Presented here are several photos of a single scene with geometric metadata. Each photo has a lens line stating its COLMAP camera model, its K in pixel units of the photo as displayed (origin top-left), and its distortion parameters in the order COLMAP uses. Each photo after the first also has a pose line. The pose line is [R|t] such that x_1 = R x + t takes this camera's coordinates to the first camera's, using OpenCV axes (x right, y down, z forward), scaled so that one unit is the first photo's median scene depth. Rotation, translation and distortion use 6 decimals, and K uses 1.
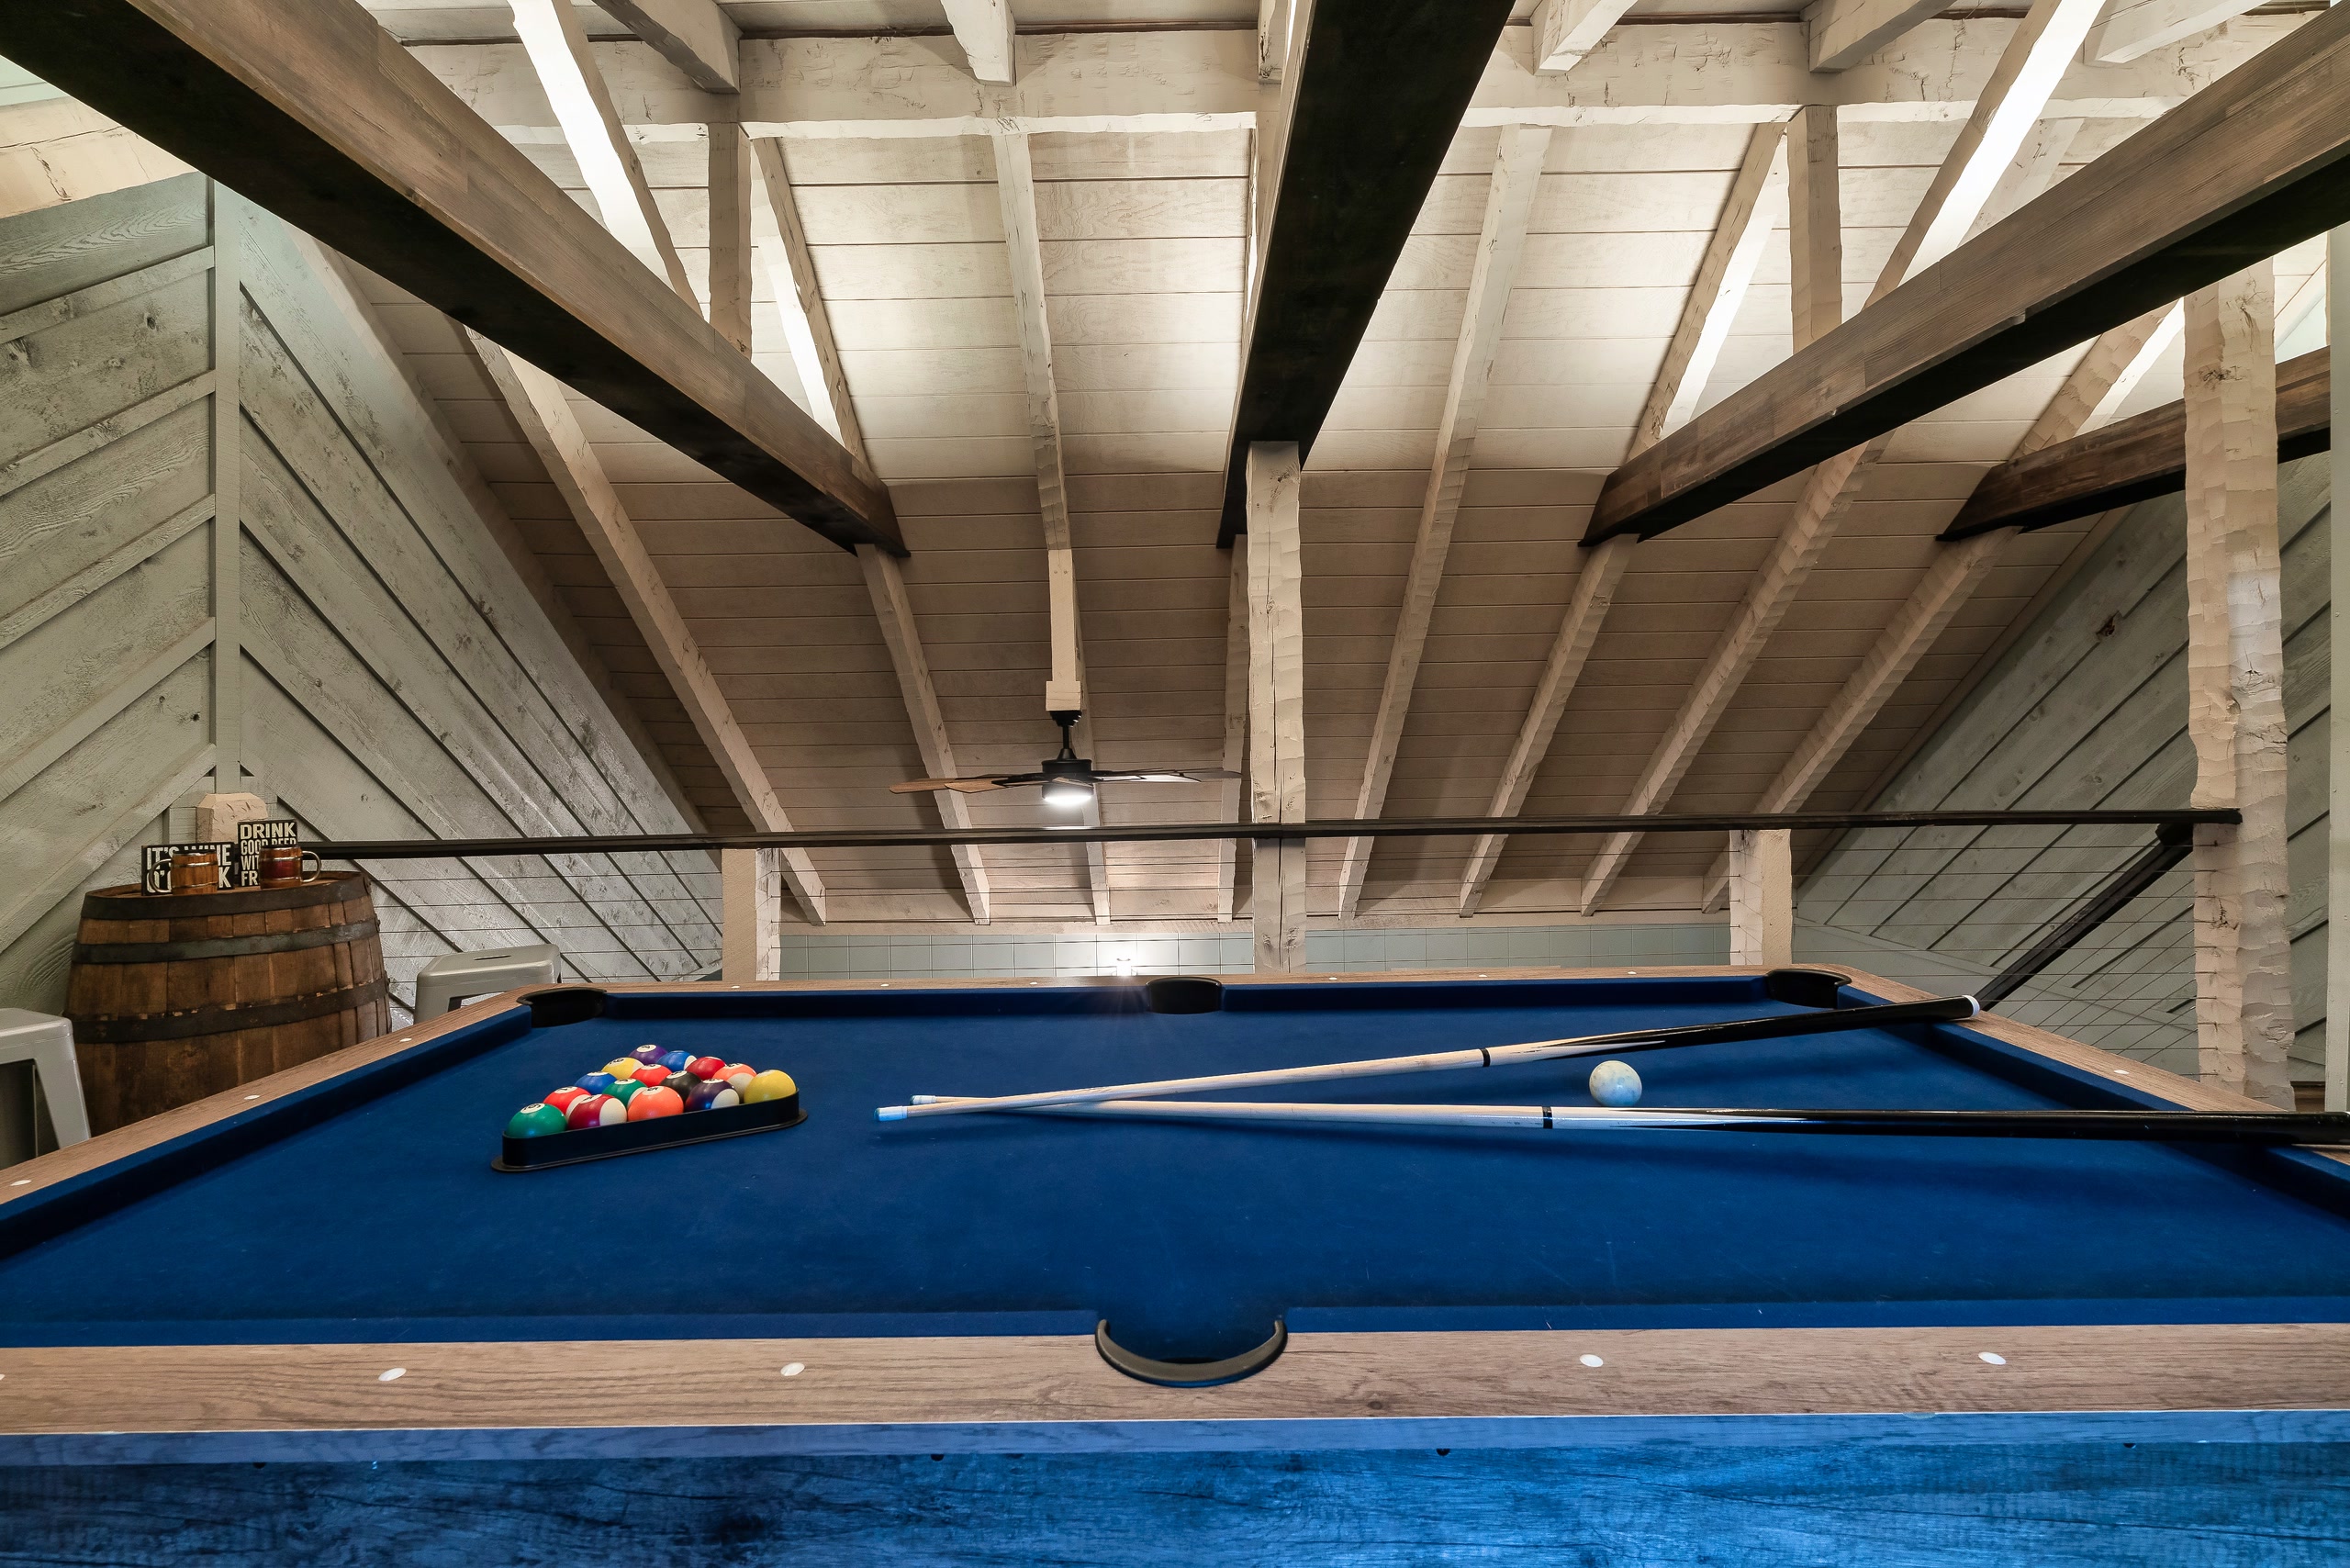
lens RADIAL K [[1097.4, 0, 1167.2], [0, 1097.4, 747.1], [0, 0, 1]] dist [0.008484, -0.000358]
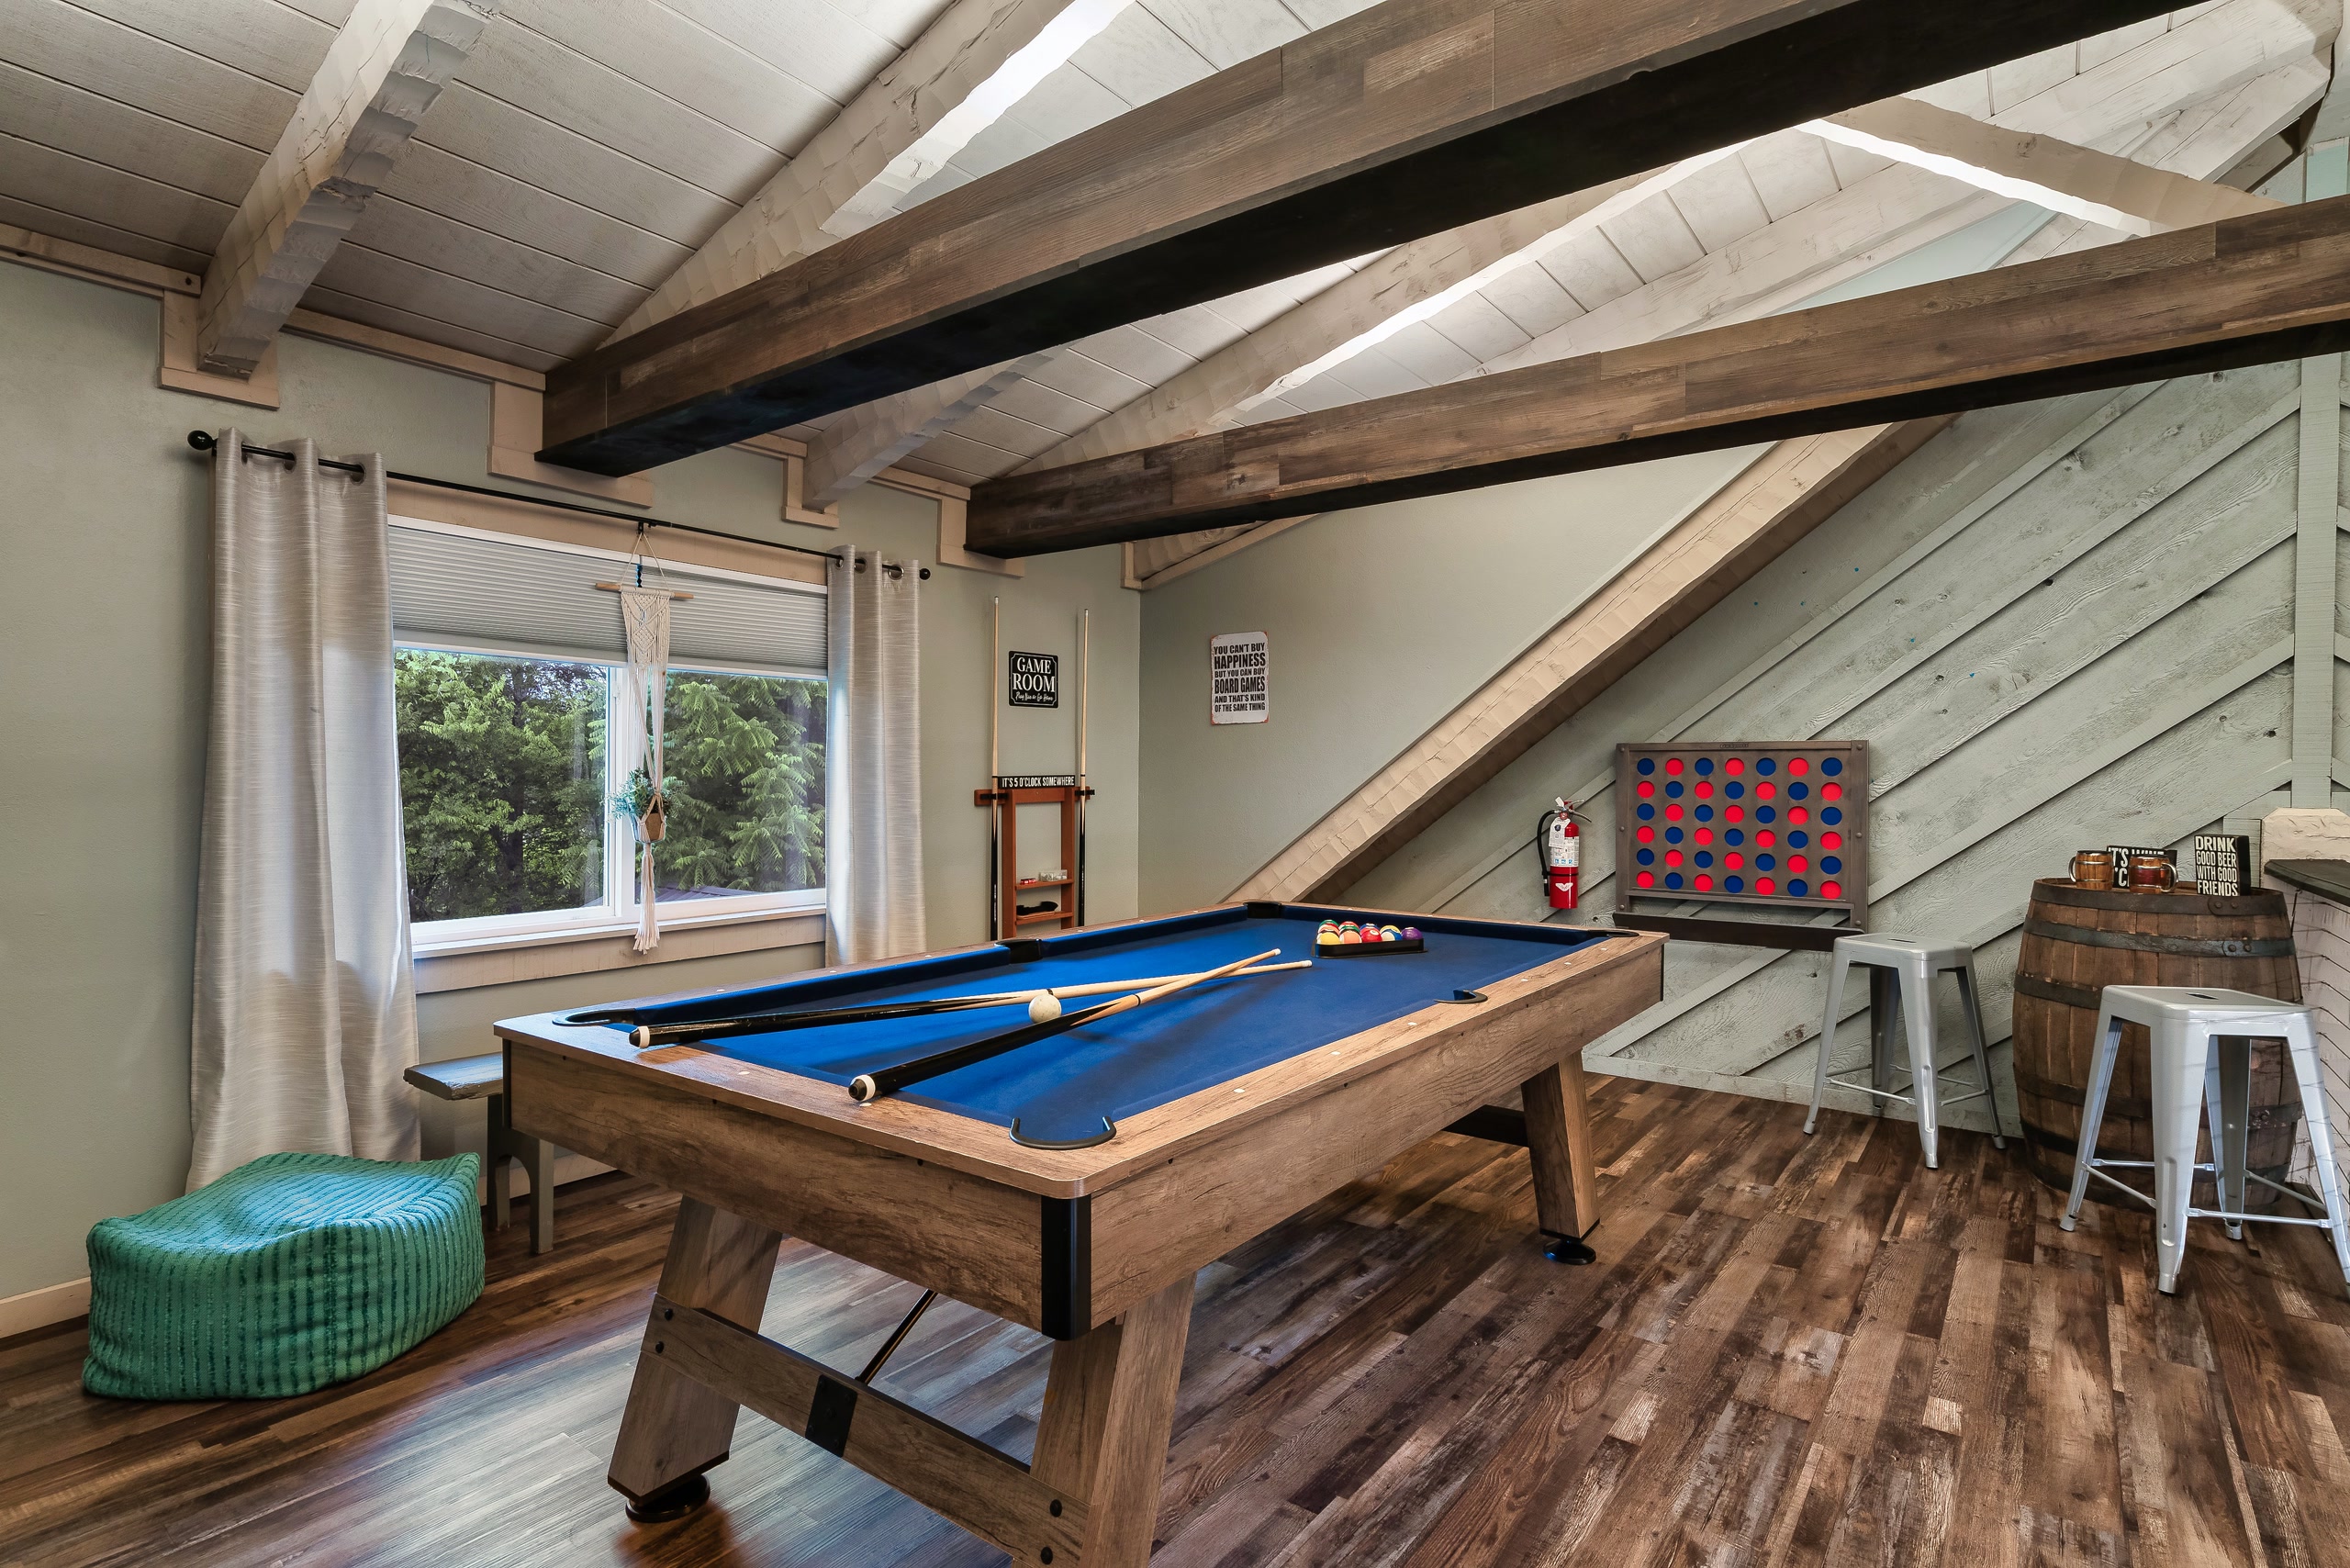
lens RADIAL K [[1182.4, 0, 1150.2], [0, 1182.4, 774.4], [0, 0, 1]] dist [0.000075, 0.002244]
pose [[-0.600558, 0.019531, -0.799343, 0.706787], [0.012706, 0.999809, 0.014883, -0.019841], [0.799480, -0.001219, -0.600691, 0.902892]]
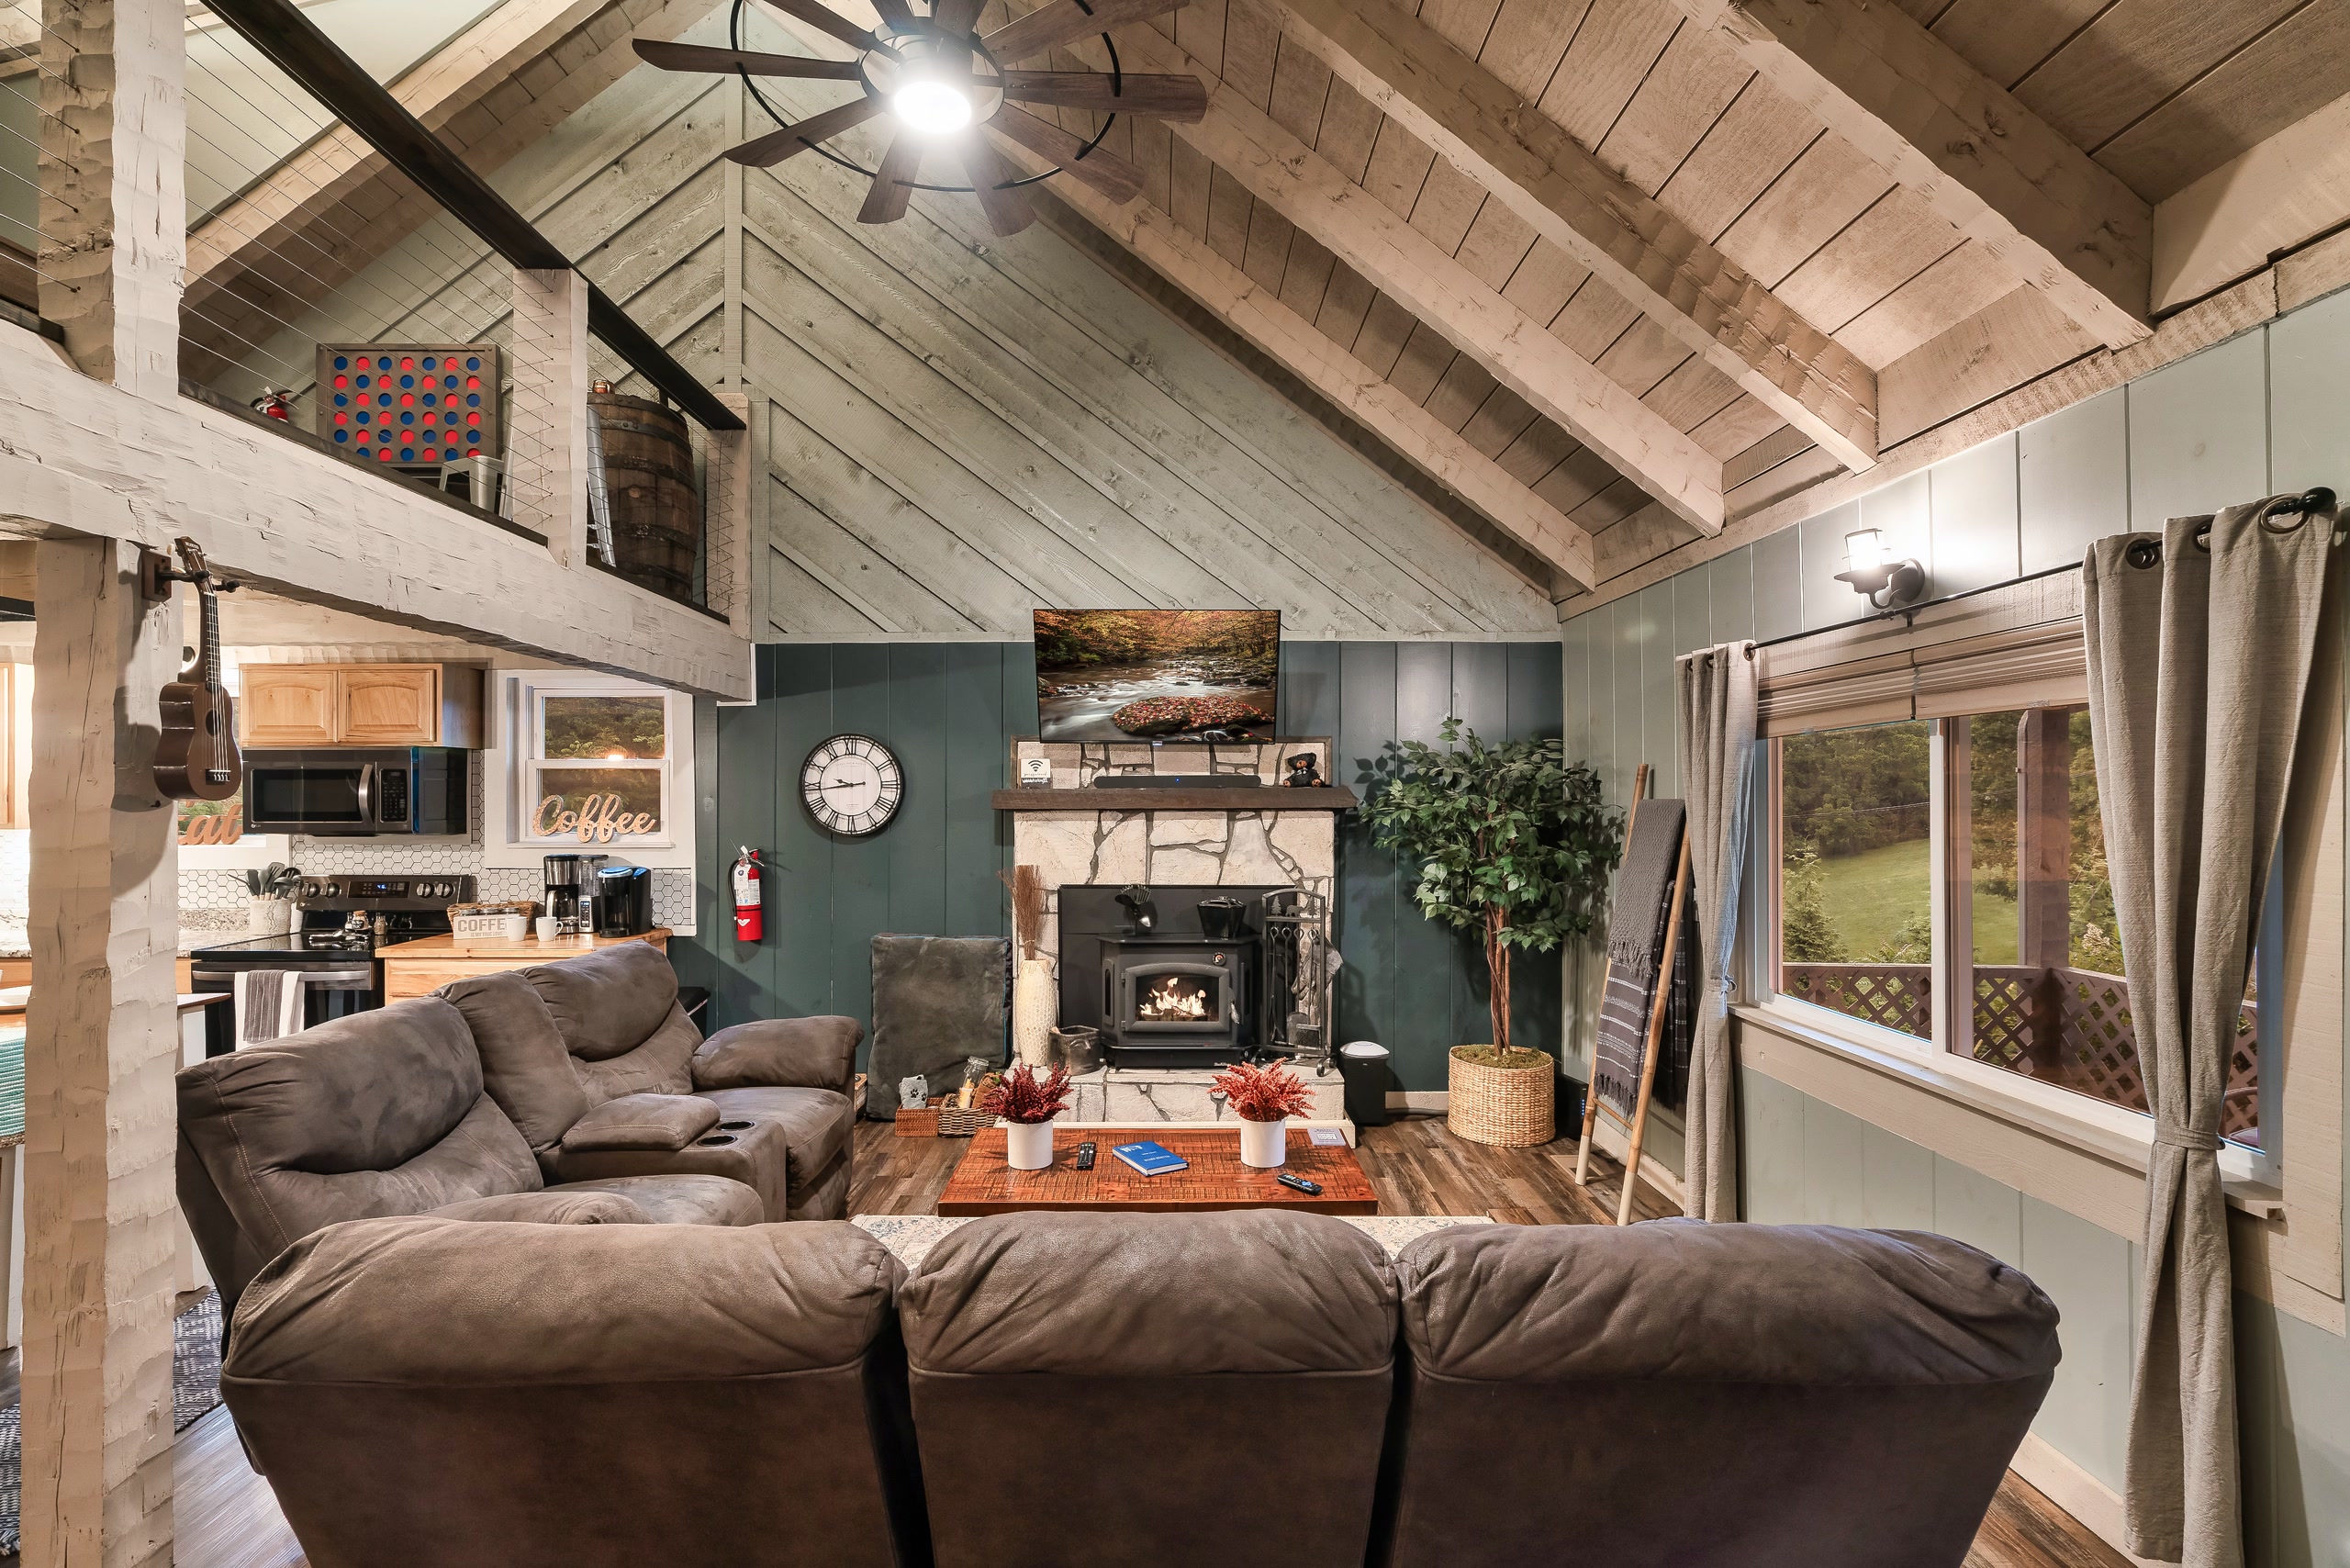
lens RADIAL K [[1097.4, 0, 1161.5], [0, 1097.4, 781.6], [0, 0, 1]] dist [0.008484, -0.000358]
pose [[0.018674, 0.004039, -0.999817, 0.904390], [0.006054, 0.999973, 0.004153, 0.692829], [0.999807, -0.006130, 0.018649, 1.801643]]
